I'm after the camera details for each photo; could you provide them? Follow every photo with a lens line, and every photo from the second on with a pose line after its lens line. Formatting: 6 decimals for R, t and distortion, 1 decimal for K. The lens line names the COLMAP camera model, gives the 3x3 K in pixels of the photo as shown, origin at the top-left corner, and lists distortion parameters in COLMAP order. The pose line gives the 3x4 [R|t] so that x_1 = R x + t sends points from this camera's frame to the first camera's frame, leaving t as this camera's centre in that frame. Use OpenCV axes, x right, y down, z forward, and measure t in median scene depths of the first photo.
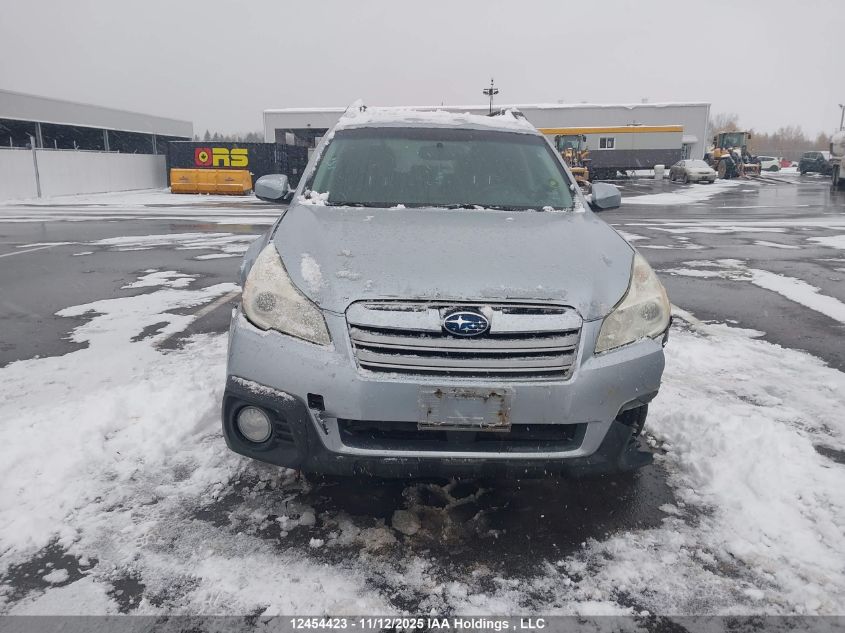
lens RADIAL K [[651.1, 0, 422.5], [0, 651.1, 316.5], [0, 0, 1]] dist [0.002610, -0.006069]
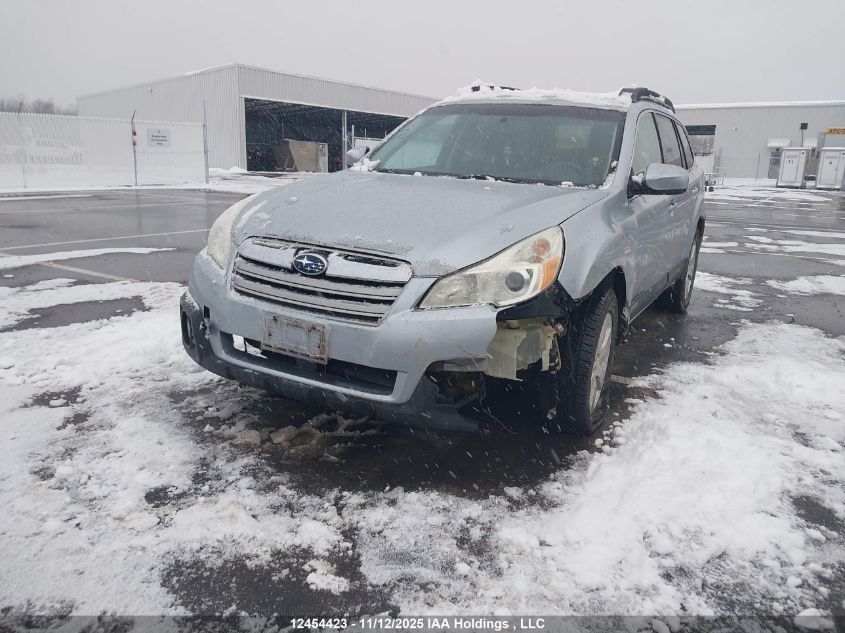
lens RADIAL K [[651.1, 0, 422.5], [0, 651.1, 316.5], [0, 0, 1]] dist [0.002610, -0.006069]
pose [[0.860730, 0.147921, -0.487097, 0.792052], [-0.144878, 0.988463, 0.044167, 0.022654], [0.488011, 0.032554, 0.872230, 0.110740]]
